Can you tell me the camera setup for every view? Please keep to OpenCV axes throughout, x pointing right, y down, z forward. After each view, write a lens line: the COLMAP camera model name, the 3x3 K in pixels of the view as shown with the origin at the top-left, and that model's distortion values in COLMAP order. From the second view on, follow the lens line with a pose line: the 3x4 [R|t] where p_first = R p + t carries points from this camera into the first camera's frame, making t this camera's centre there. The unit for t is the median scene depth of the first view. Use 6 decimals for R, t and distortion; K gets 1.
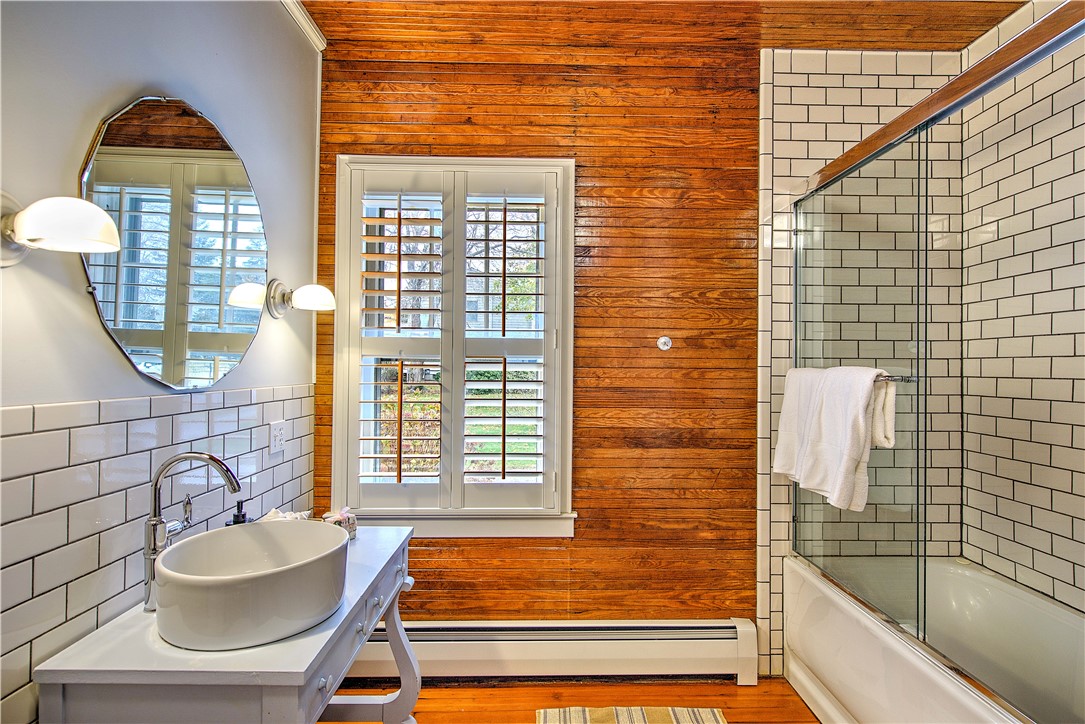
lens RADIAL K [[554.0, 0, 544.2], [0, 554.0, 363.0], [0, 0, 1]] dist [0.015090, -0.002738]
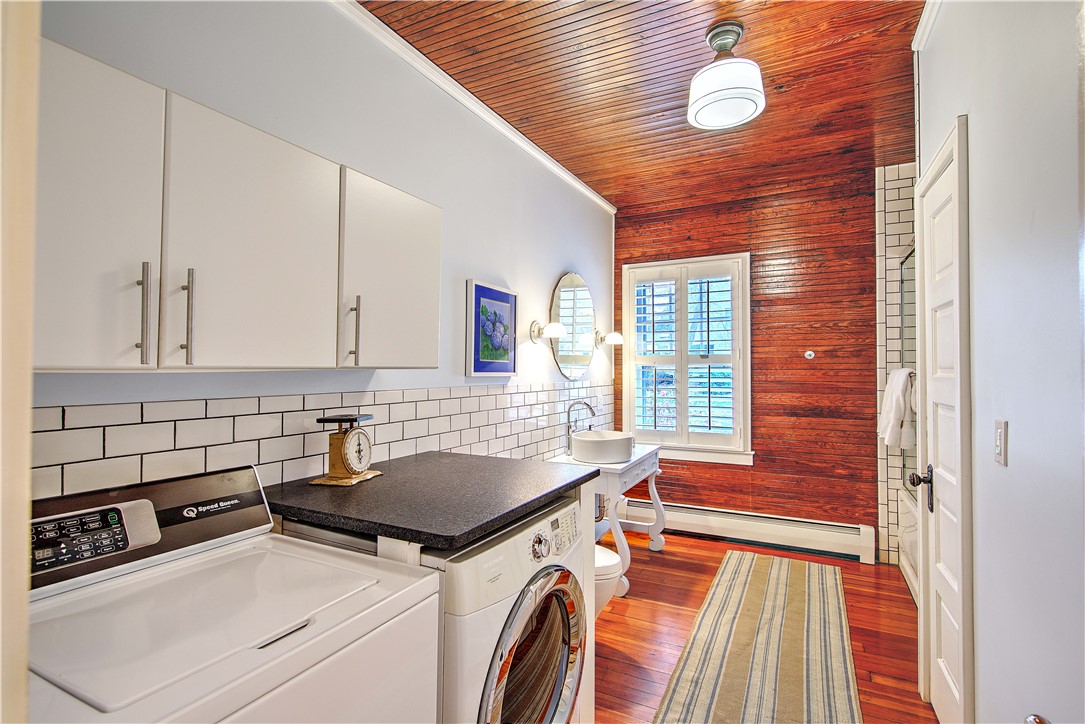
lens RADIAL K [[518.6, 0, 545.2], [0, 518.6, 359.8], [0, 0, 1]] dist [-0.000322, -0.001364]
pose [[0.880958, -0.016900, -0.472892, 0.256267], [0.015096, 0.999857, -0.007610, -0.020903], [0.472953, -0.000435, 0.881088, -0.766741]]
